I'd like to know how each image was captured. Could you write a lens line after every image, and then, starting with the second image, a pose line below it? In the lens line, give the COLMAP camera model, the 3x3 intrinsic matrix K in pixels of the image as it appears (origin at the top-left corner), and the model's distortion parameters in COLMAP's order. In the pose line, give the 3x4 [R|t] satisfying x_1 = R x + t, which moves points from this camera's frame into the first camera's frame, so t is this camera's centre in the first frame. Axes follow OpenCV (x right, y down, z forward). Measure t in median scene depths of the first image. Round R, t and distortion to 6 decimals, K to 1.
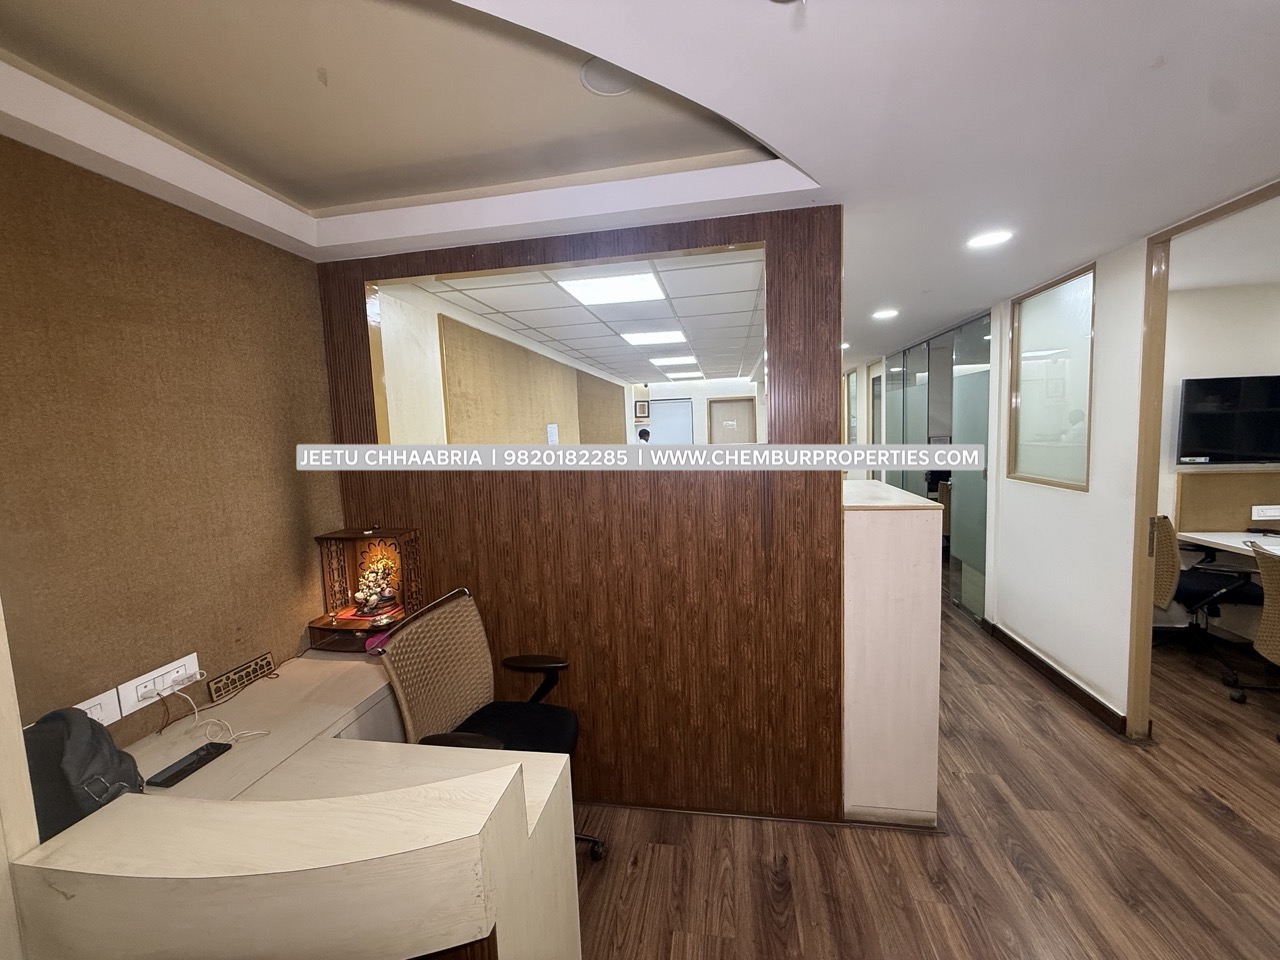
lens RADIAL K [[510.5, 0, 640.1], [0, 510.5, 477.4], [0, 0, 1]] dist [-0.000959, 0.000624]
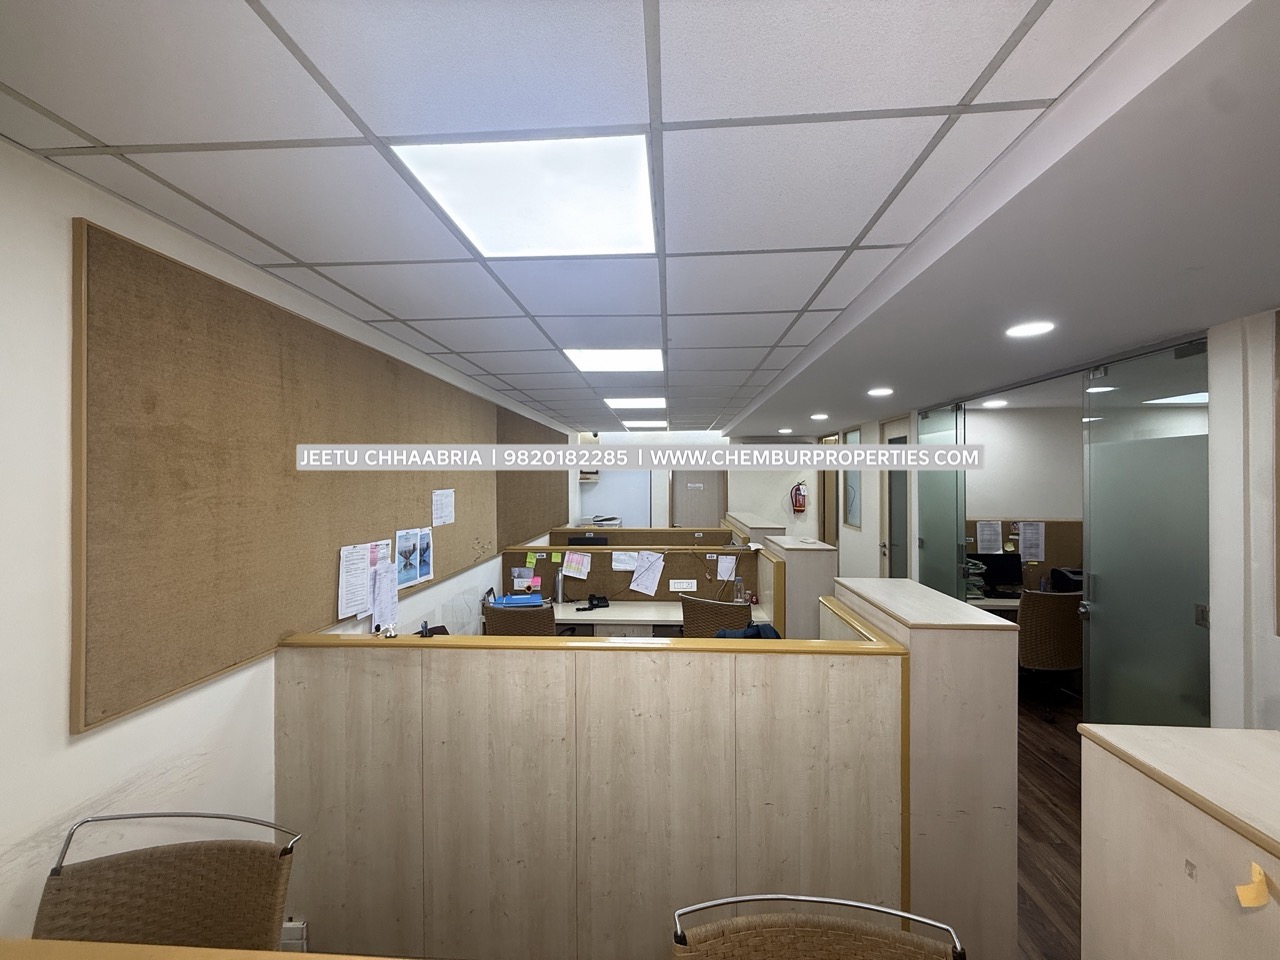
lens RADIAL K [[510.5, 0, 640.1], [0, 510.5, 477.4], [0, 0, 1]] dist [-0.000959, 0.000624]
pose [[0.993372, 0.038445, 0.108323, -0.012676], [-0.027597, 0.994612, -0.099923, -0.136489], [-0.111581, 0.096272, 0.989081, 0.792226]]
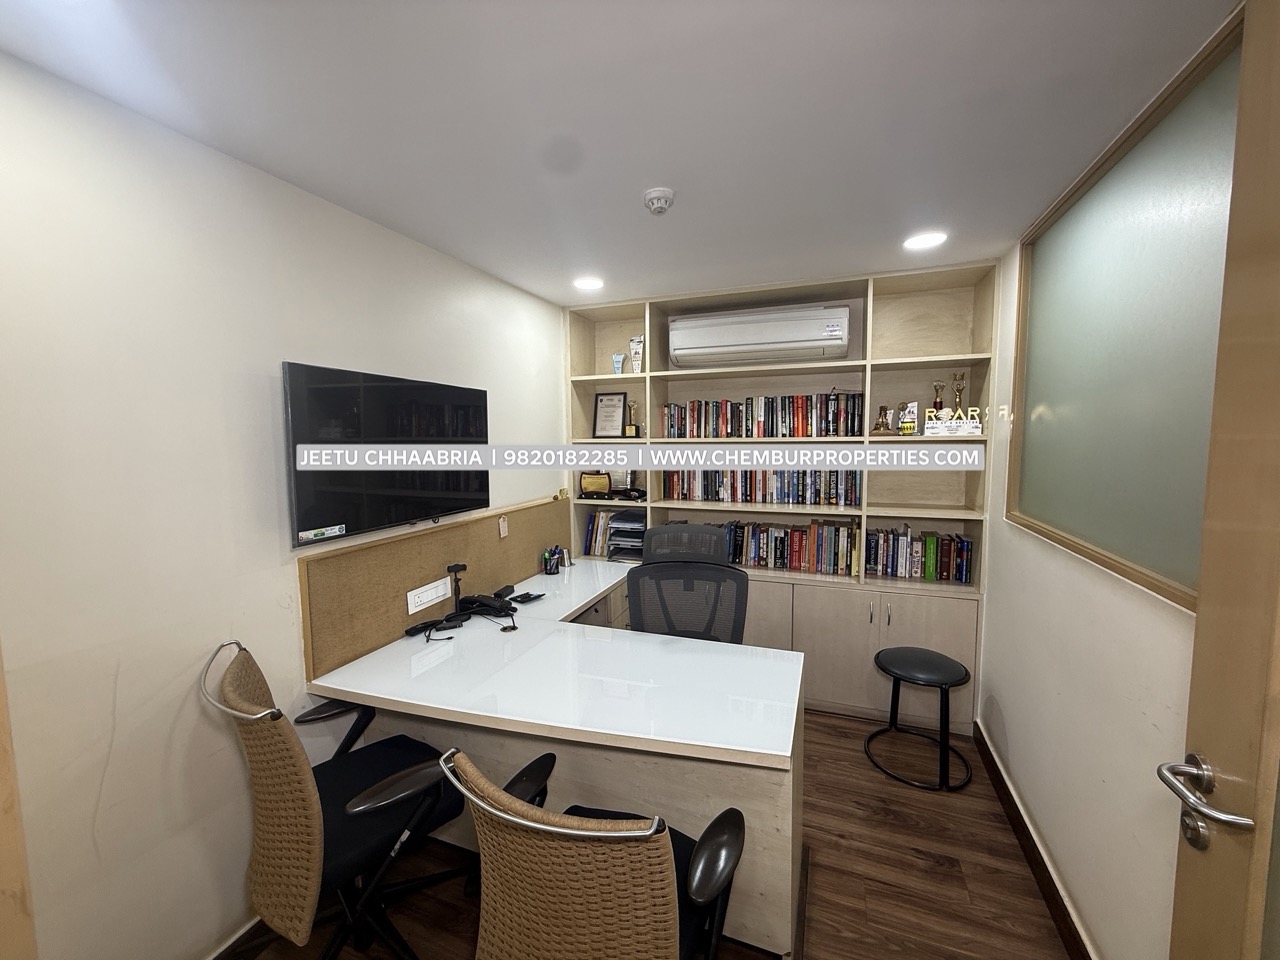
lens RADIAL K [[510.5, 0, 640.1], [0, 510.5, 477.4], [0, 0, 1]] dist [-0.000959, 0.000624]
pose [[0.197073, -0.043585, 0.979420, 0.969651], [0.088581, 0.995717, 0.026486, -0.106601], [-0.976379, 0.081539, 0.200089, 0.870491]]
